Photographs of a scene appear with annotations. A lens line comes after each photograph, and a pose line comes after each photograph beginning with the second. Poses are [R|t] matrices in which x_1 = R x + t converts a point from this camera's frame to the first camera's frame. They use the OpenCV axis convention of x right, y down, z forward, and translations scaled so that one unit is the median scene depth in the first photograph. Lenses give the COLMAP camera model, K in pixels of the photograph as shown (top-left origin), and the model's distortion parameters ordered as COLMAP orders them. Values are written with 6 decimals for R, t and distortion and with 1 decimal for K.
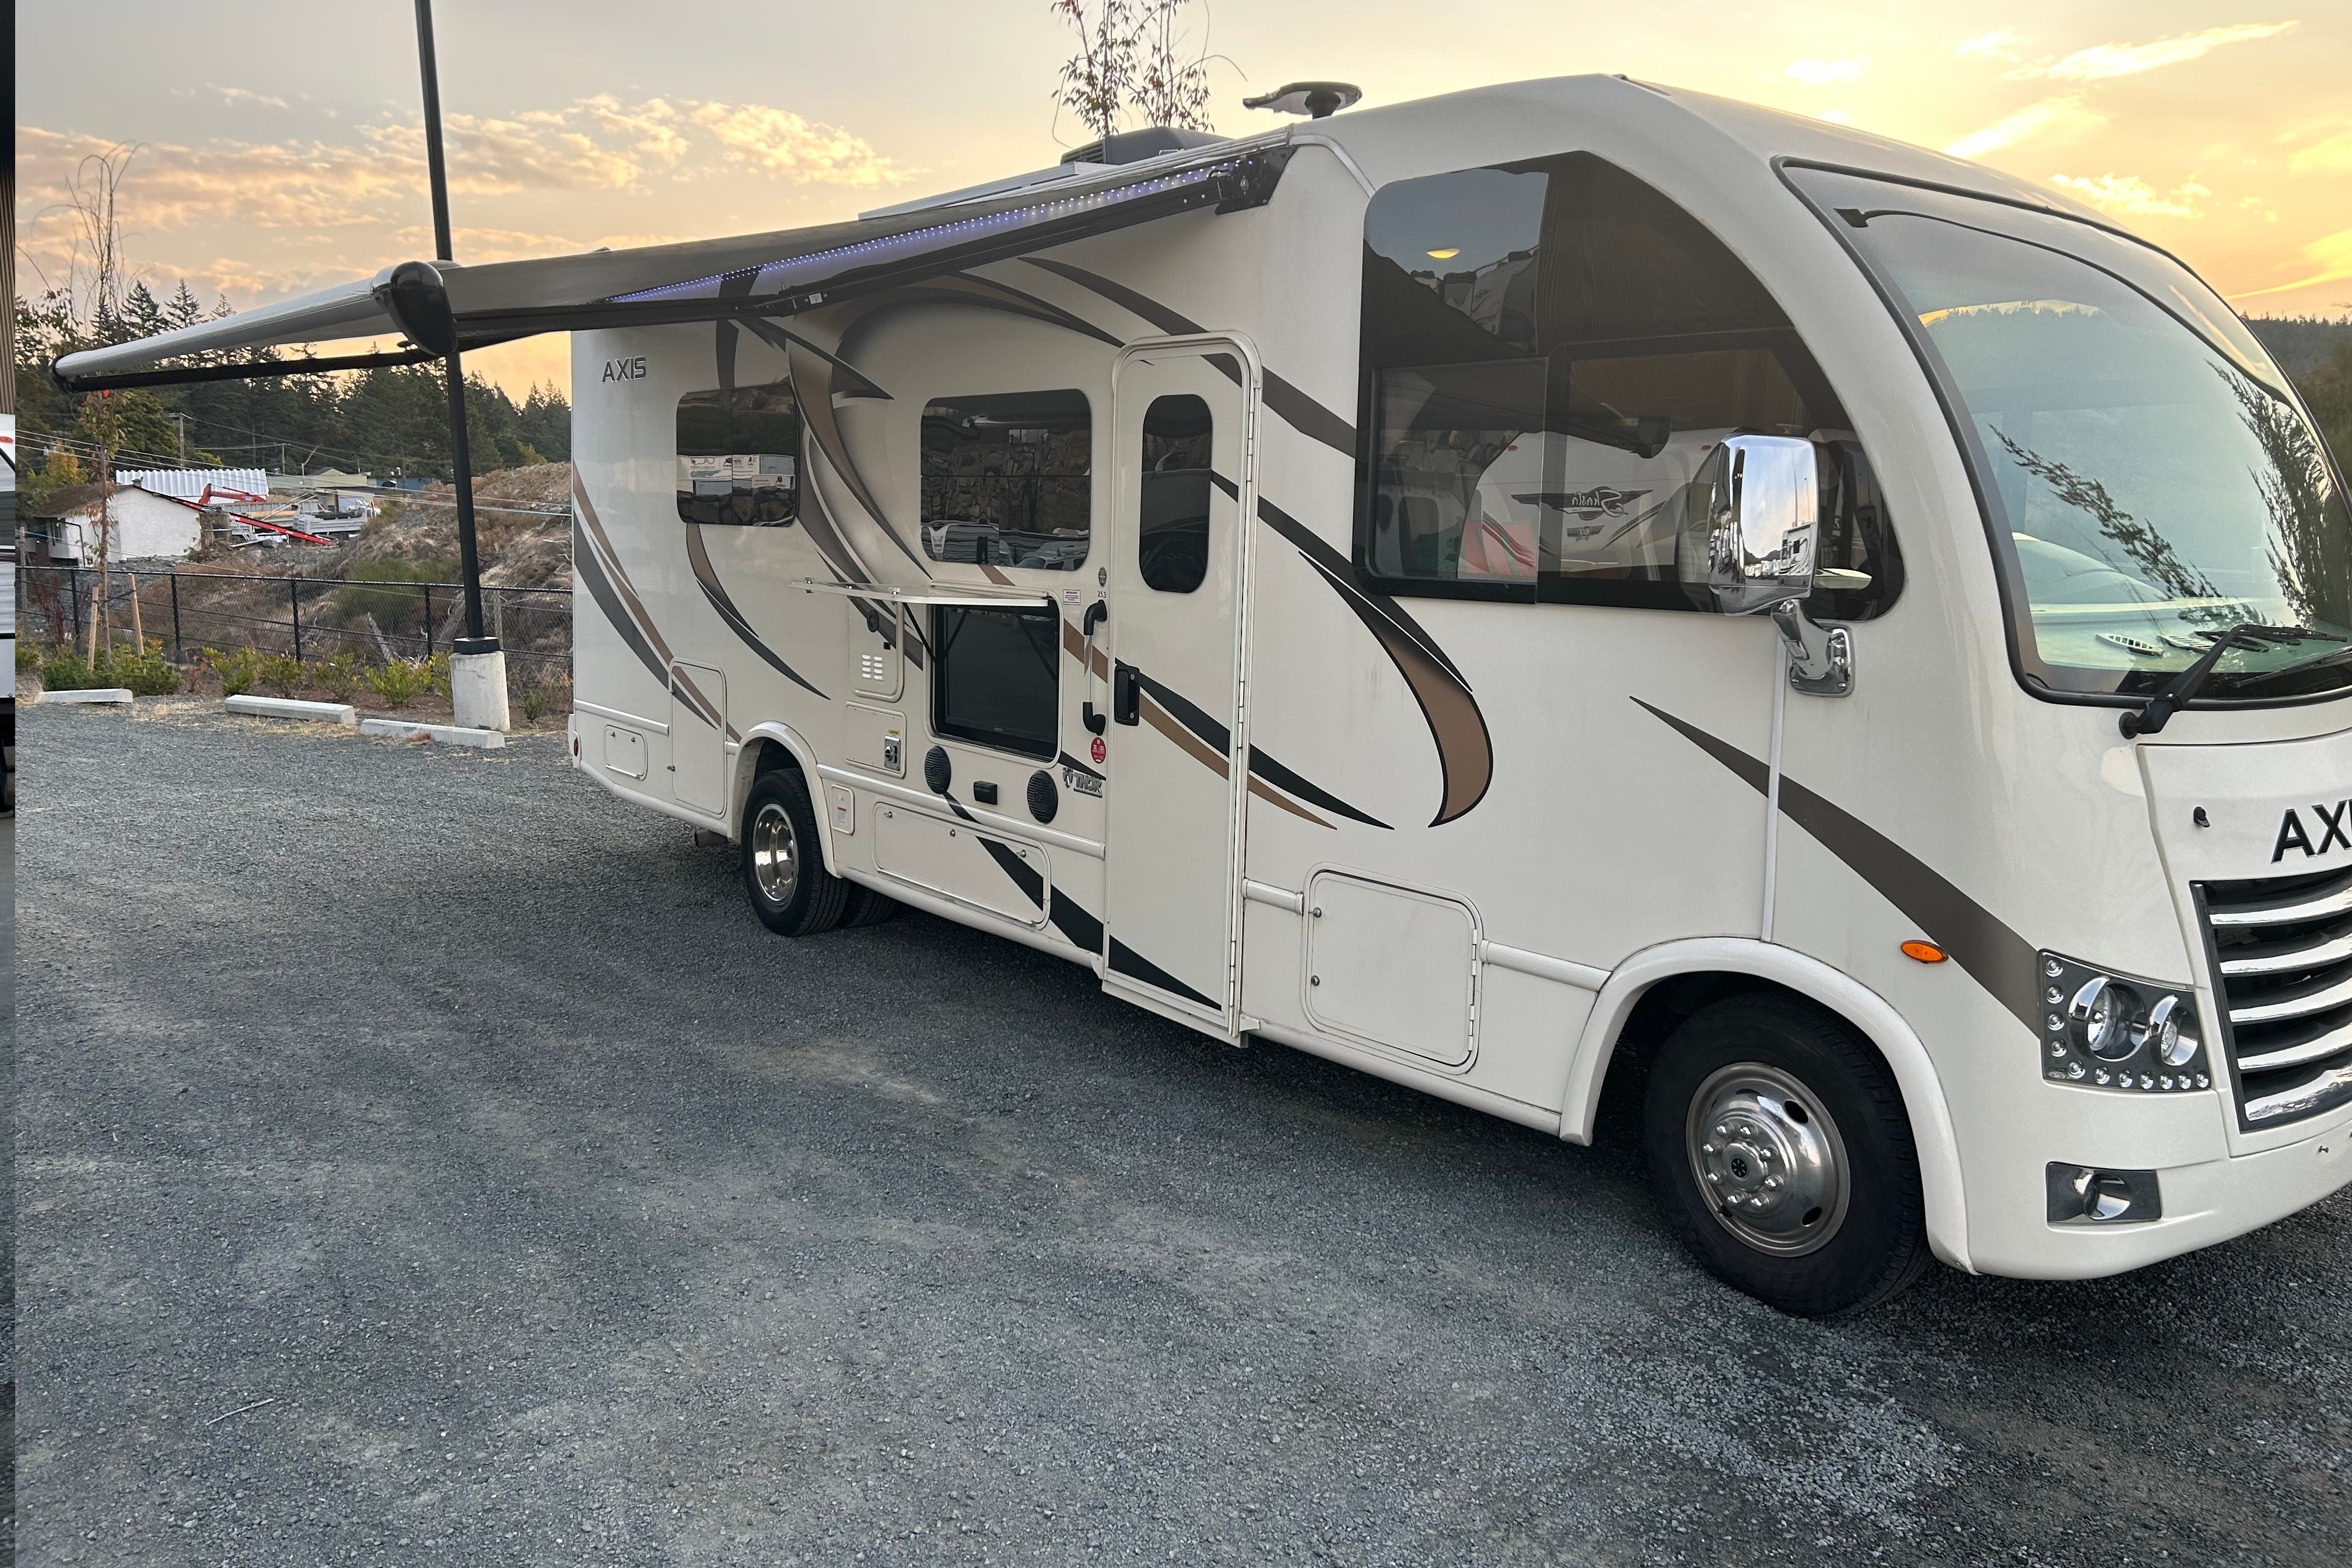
lens RADIAL K [[1844.9, 0, 1179.0], [0, 1844.9, 667.2], [0, 0, 1]] dist [0.083313, -0.104570]
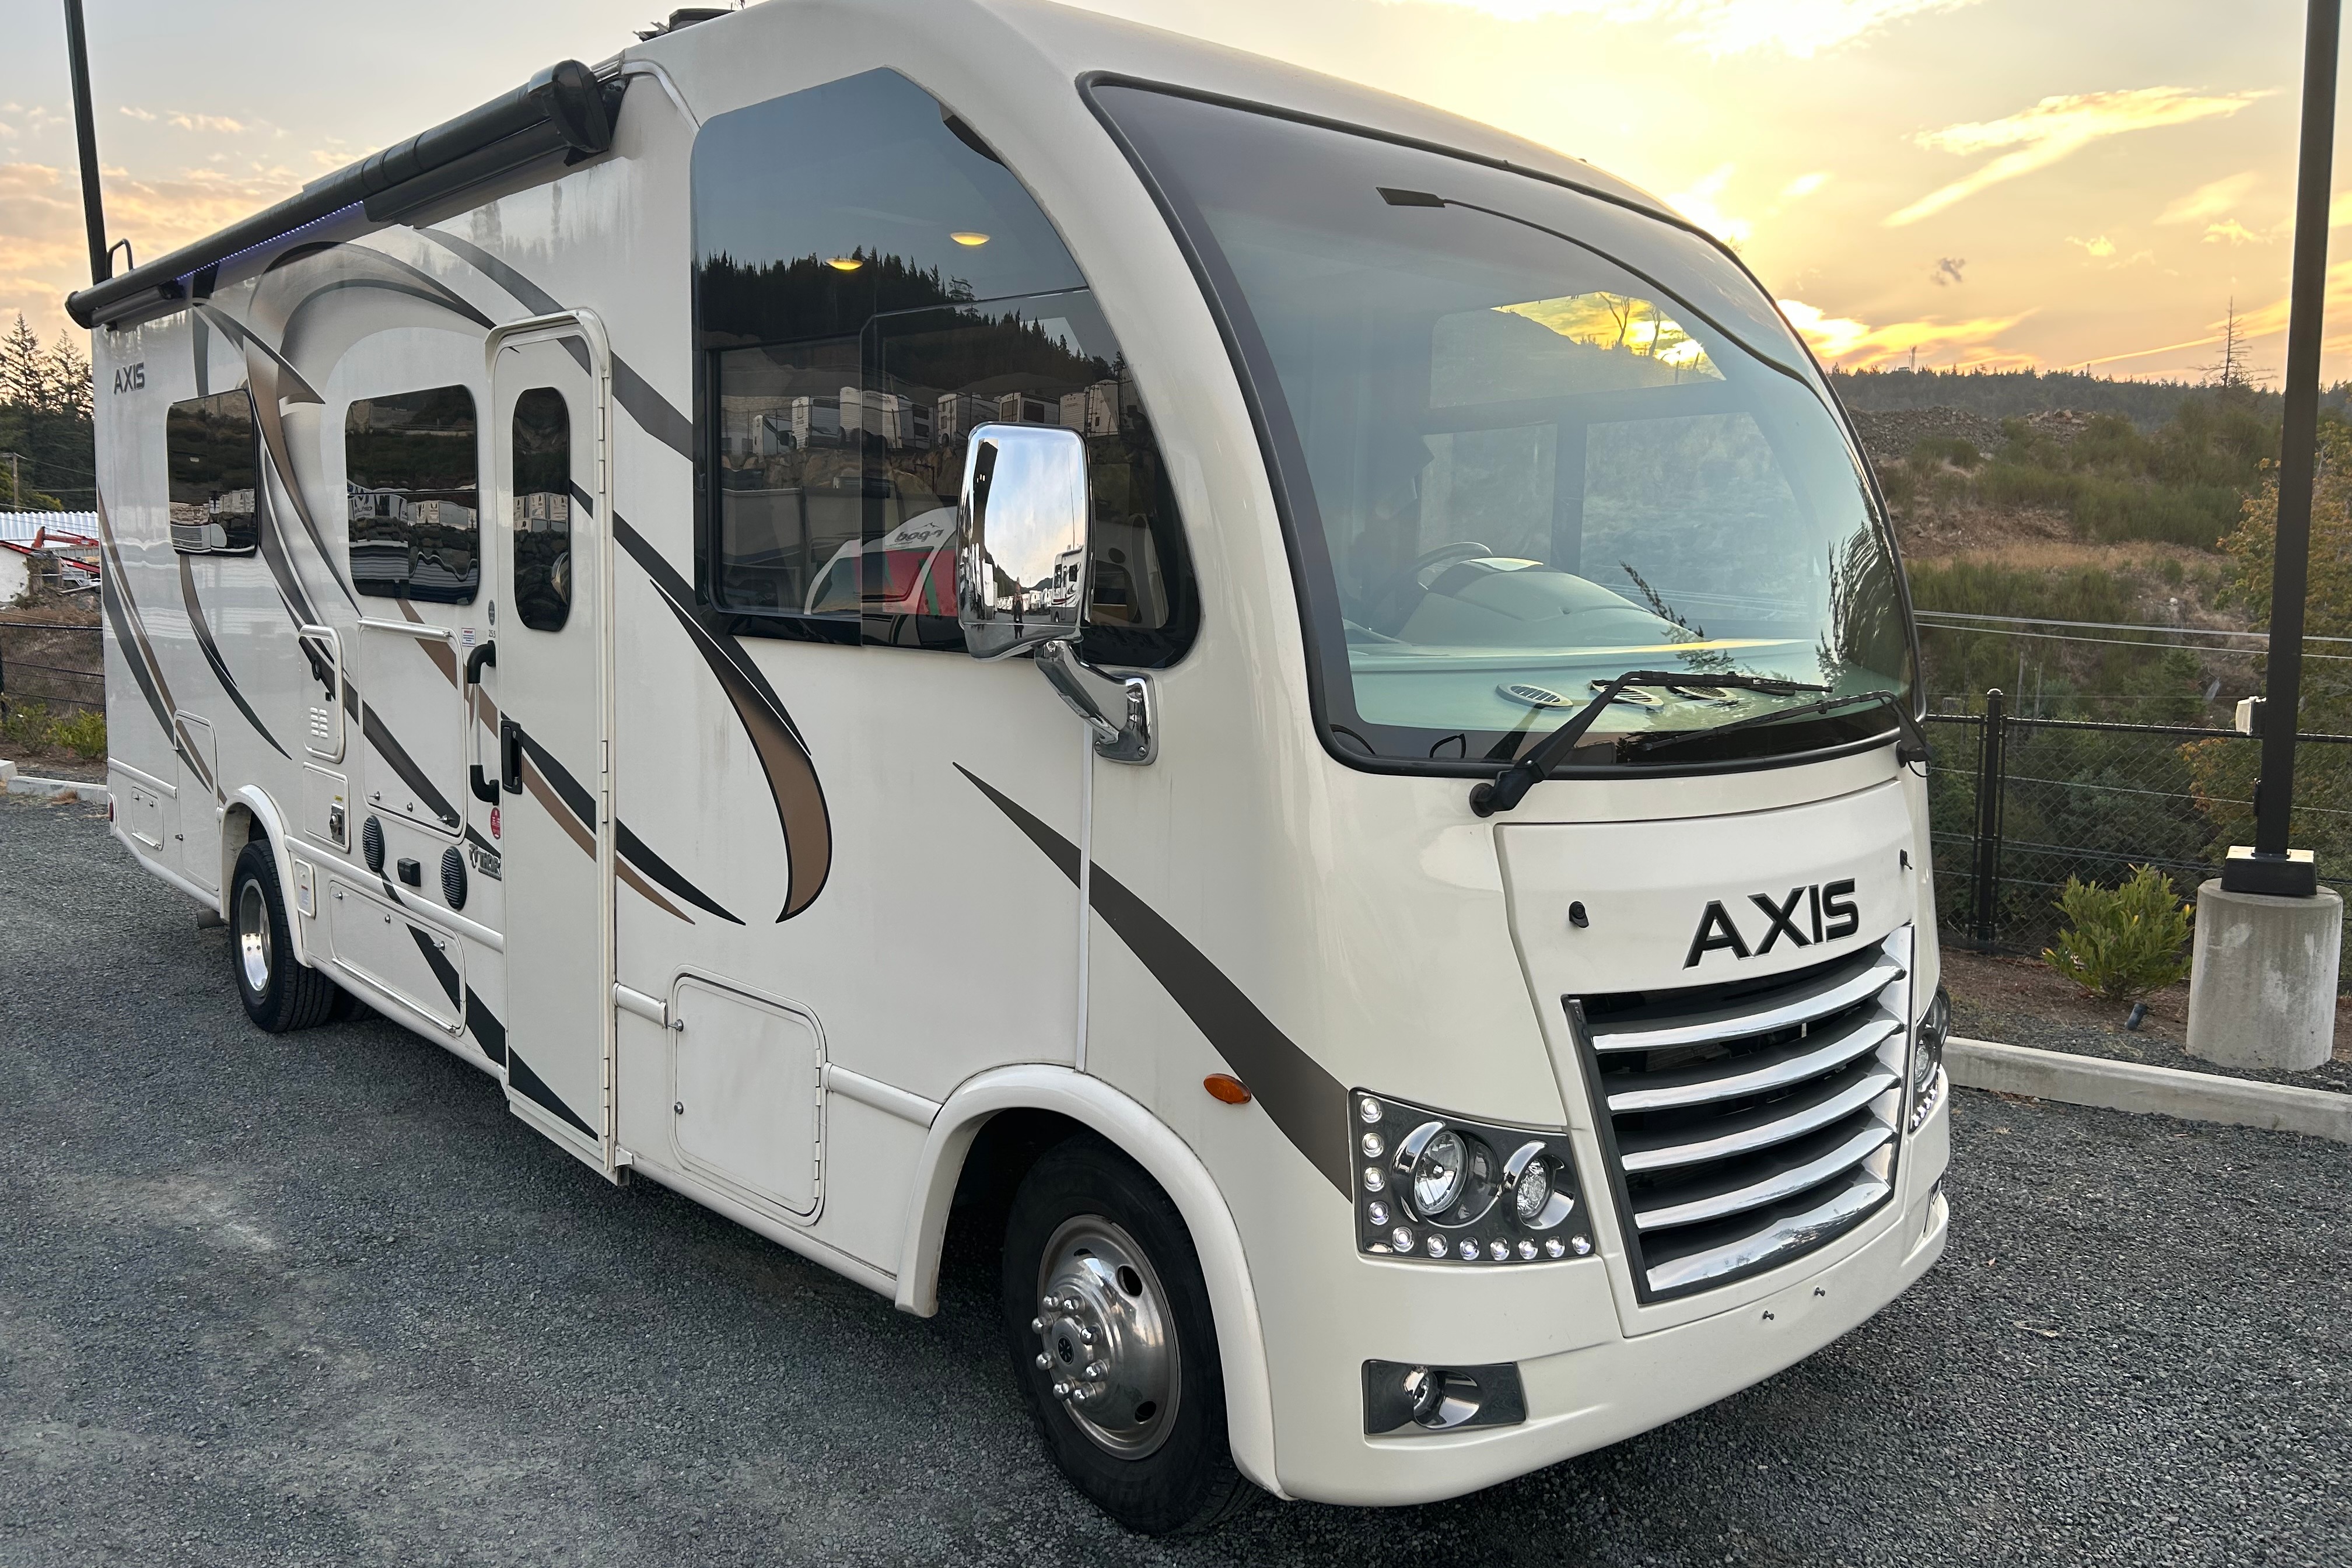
lens RADIAL K [[1826.4, 0, 1176.0], [0, 1826.4, 784.0], [0, 0, 1]] dist [0.078100, -0.096411]
pose [[0.998764, -0.004750, 0.049467, 0.270986], [0.002876, 0.999278, 0.037874, -0.003949], [-0.049611, -0.037685, 0.998057, 0.190736]]
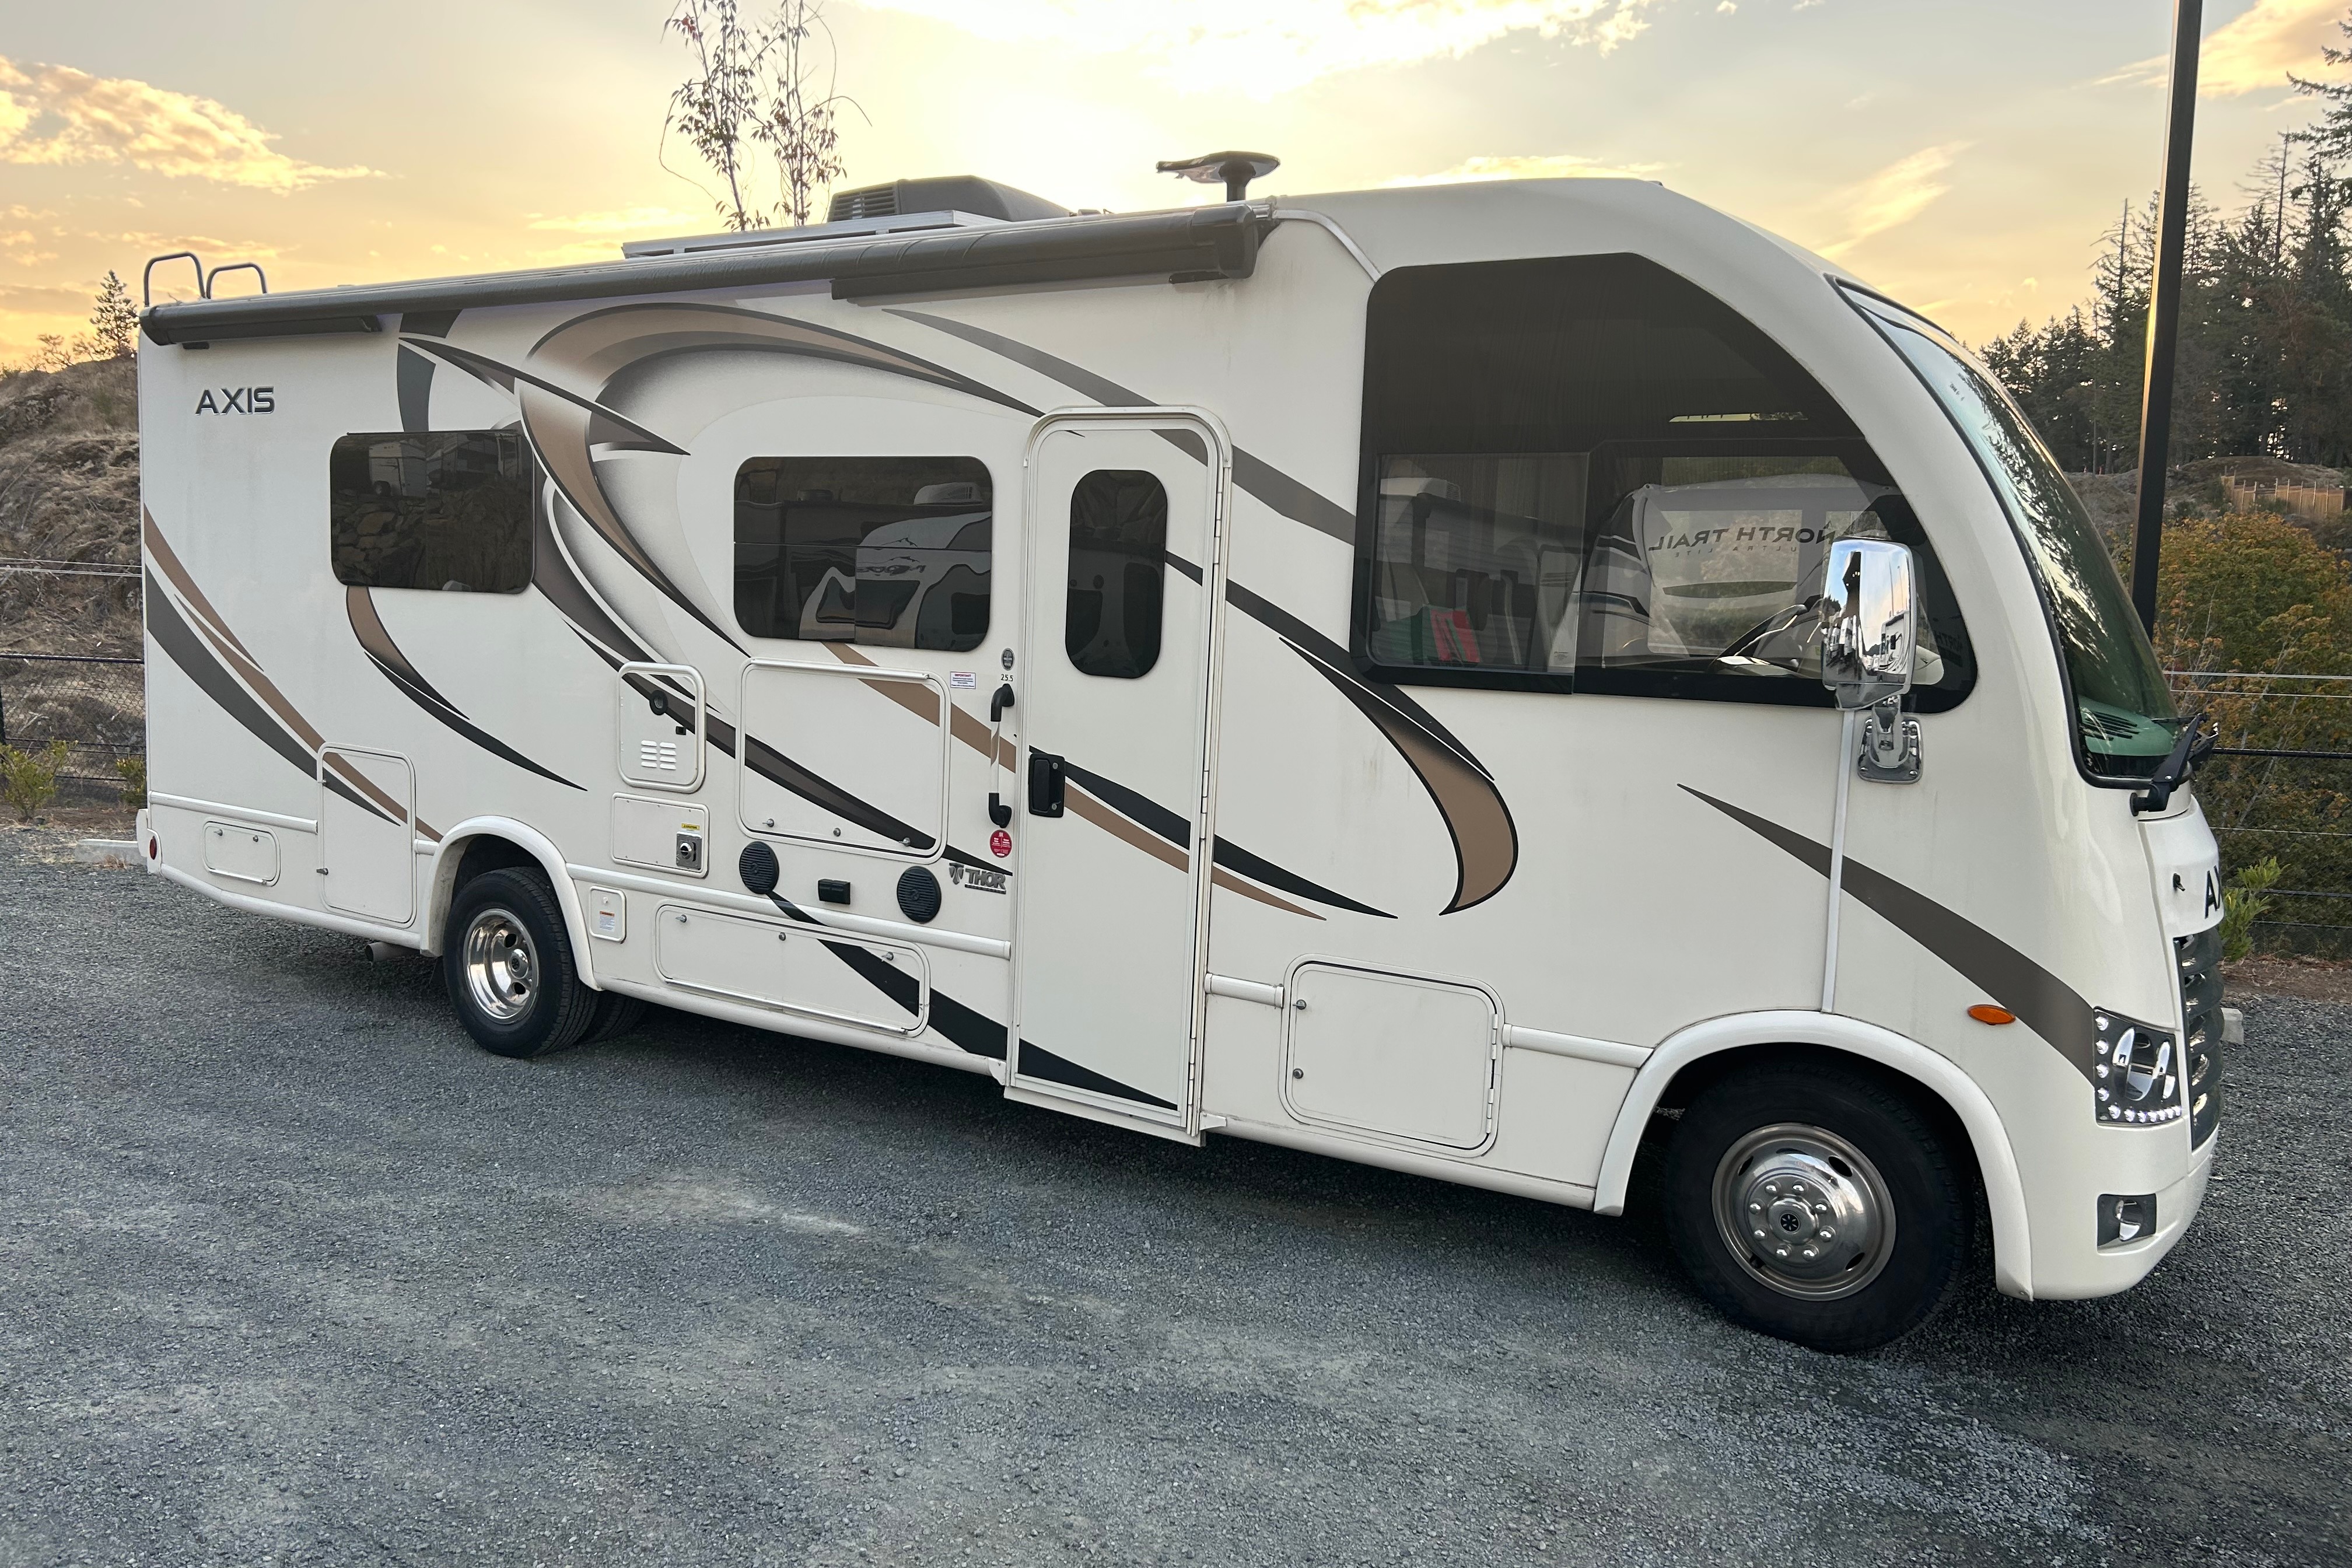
lens RADIAL K [[1826.4, 0, 1176.0], [0, 1826.4, 784.0], [0, 0, 1]] dist [0.078100, -0.096411]
pose [[0.940920, -0.018619, 0.338117, -0.336202], [0.008150, 0.999443, 0.032355, -0.018461], [-0.338532, -0.027688, 0.940548, 0.112113]]
